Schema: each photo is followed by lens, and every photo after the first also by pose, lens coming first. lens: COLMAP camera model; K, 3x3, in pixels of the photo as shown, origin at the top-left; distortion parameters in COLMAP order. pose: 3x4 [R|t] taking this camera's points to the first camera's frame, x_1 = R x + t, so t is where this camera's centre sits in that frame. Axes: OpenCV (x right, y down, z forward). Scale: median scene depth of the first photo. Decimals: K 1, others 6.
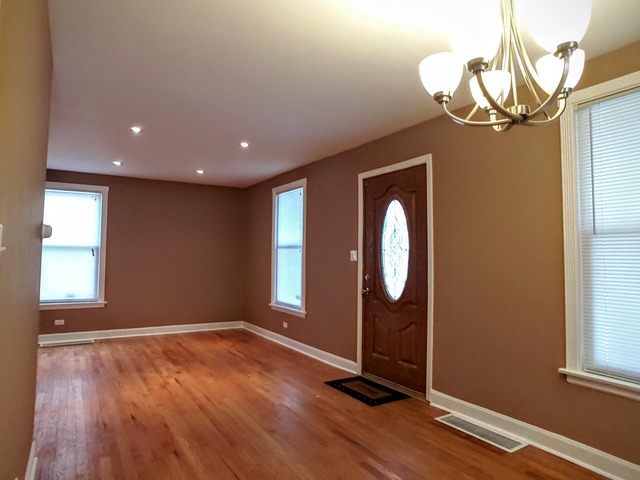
lens RADIAL K [[418.5, 0, 317.5], [0, 418.5, 232.3], [0, 0, 1]] dist [-0.078674, 0.059025]
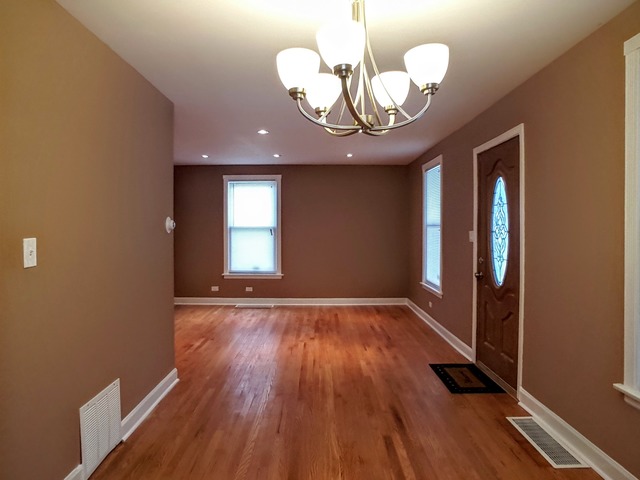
lens RADIAL K [[441.0, 0, 326.2], [0, 441.0, 233.7], [0, 0, 1]] dist [-0.003250, 0.003361]
pose [[0.863481, -0.001446, -0.504379, 0.342201], [0.036610, 0.997538, 0.059816, -0.025095], [0.503051, -0.070116, 0.861408, -0.021038]]
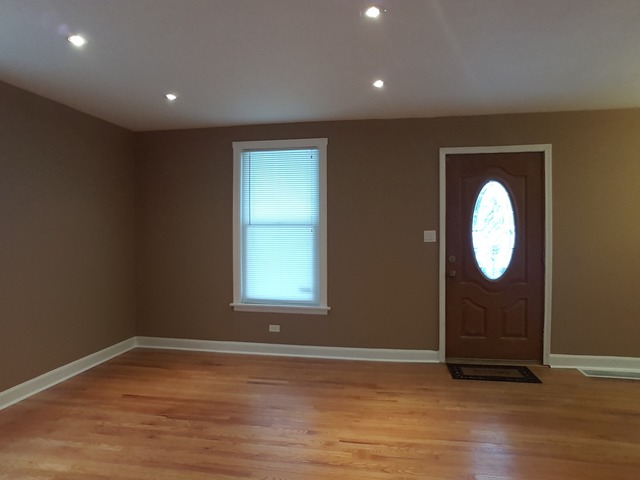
lens RADIAL K [[418.5, 0, 317.5], [0, 418.5, 232.3], [0, 0, 1]] dist [-0.078674, 0.059025]
pose [[0.659869, -0.009683, 0.751318, -0.853394], [-0.036929, 0.998291, 0.045300, 0.016446], [-0.750473, -0.057638, 0.658383, 0.656102]]
